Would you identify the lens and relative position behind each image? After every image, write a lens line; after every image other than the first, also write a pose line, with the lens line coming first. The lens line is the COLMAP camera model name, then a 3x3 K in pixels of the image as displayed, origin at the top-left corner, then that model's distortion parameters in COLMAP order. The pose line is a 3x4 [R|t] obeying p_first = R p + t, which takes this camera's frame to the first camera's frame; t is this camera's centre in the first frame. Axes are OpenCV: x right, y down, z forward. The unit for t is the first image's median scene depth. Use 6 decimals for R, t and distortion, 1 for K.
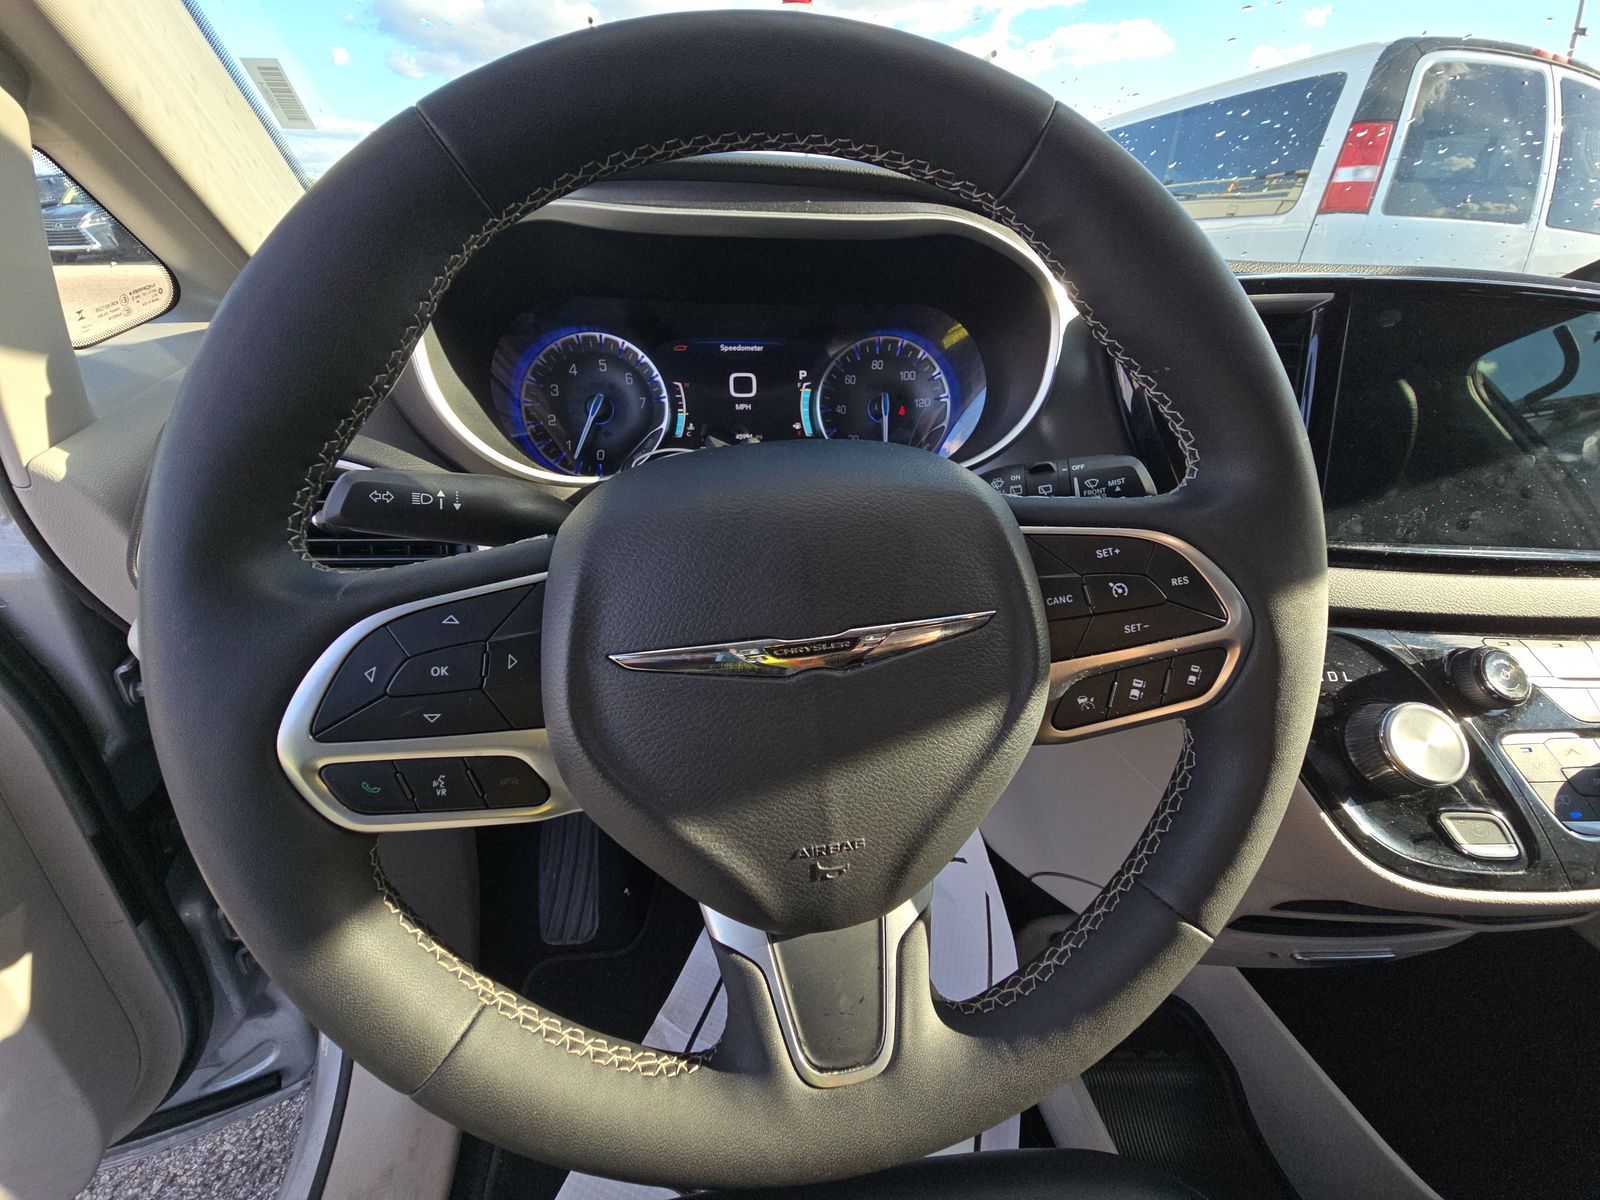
lens RADIAL K [[642.8, 0, 801.5], [0, 642.8, 587.6], [0, 0, 1]] dist [0.002360, -0.008678]
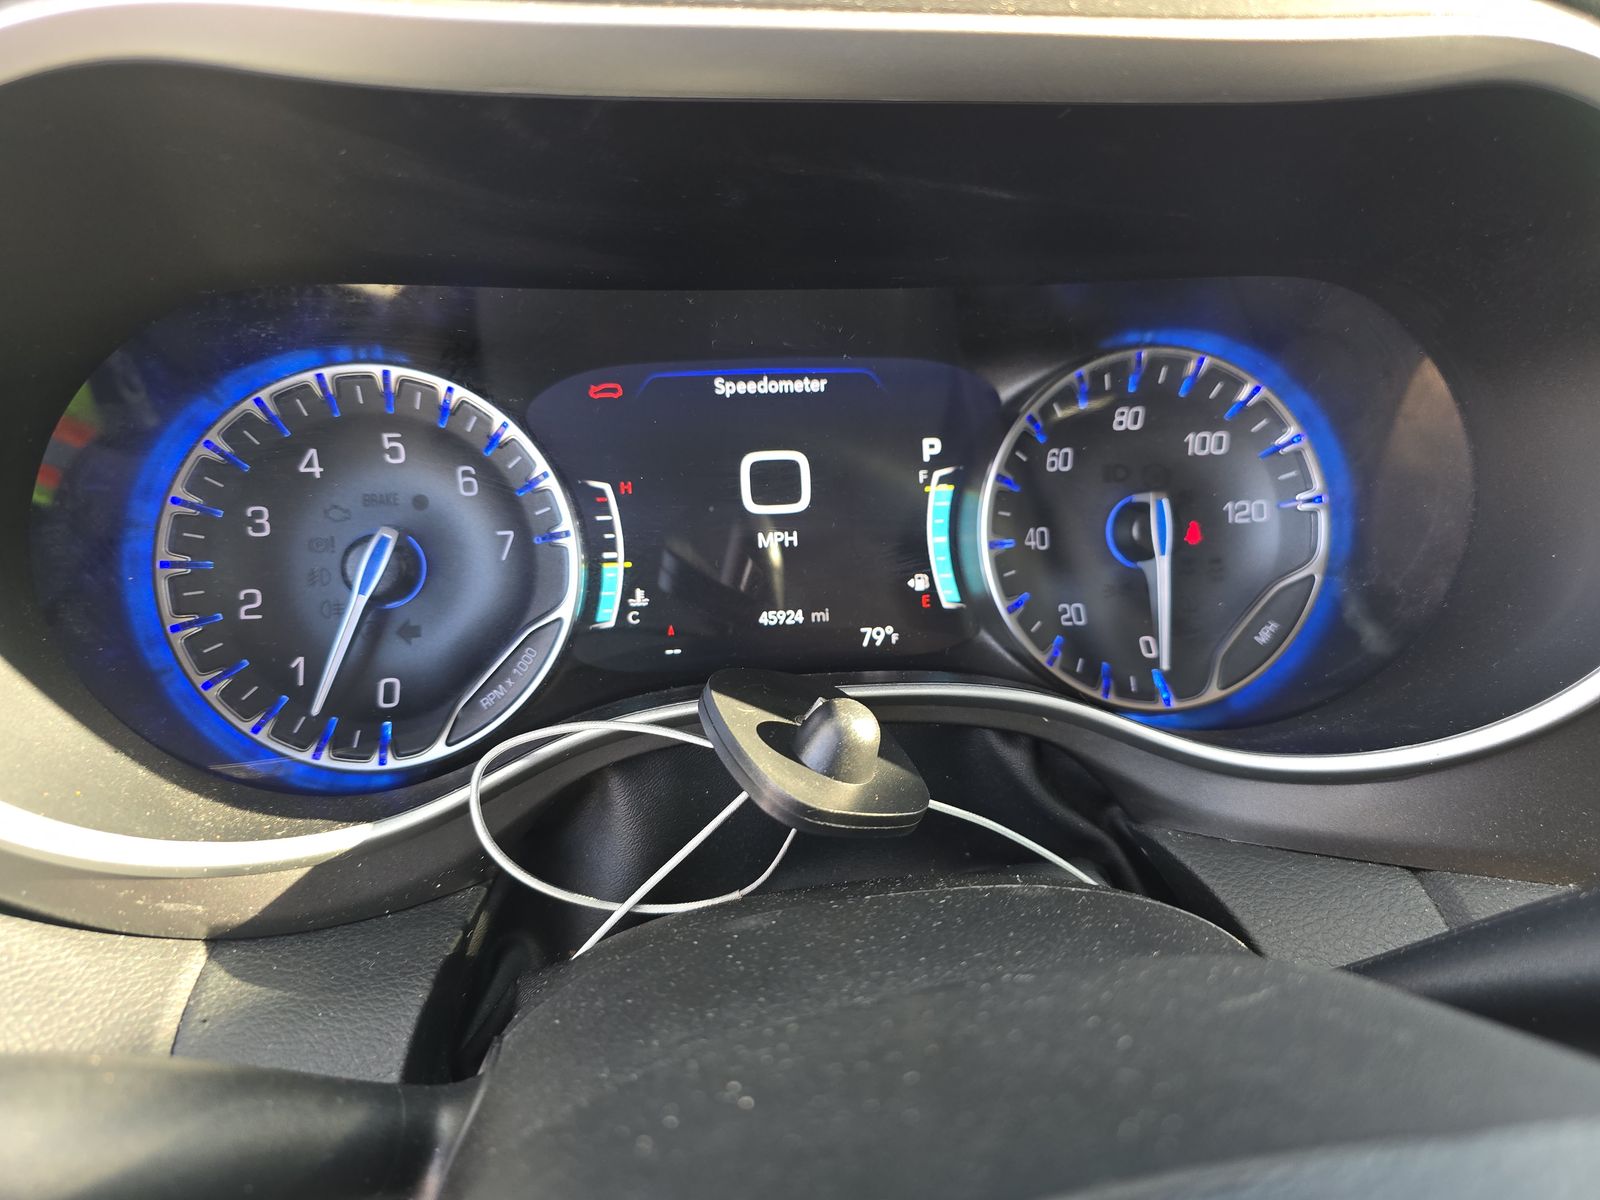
lens RADIAL K [[1073.3, 0, 800.0], [0, 1073.3, 600.0], [0, 0, 1]] dist [0.007455, -0.000619]
pose [[0.999676, -0.023562, 0.009581, -0.085147], [0.024083, 0.997998, -0.058485, -0.211757], [-0.008184, 0.058697, 0.998242, 0.383982]]
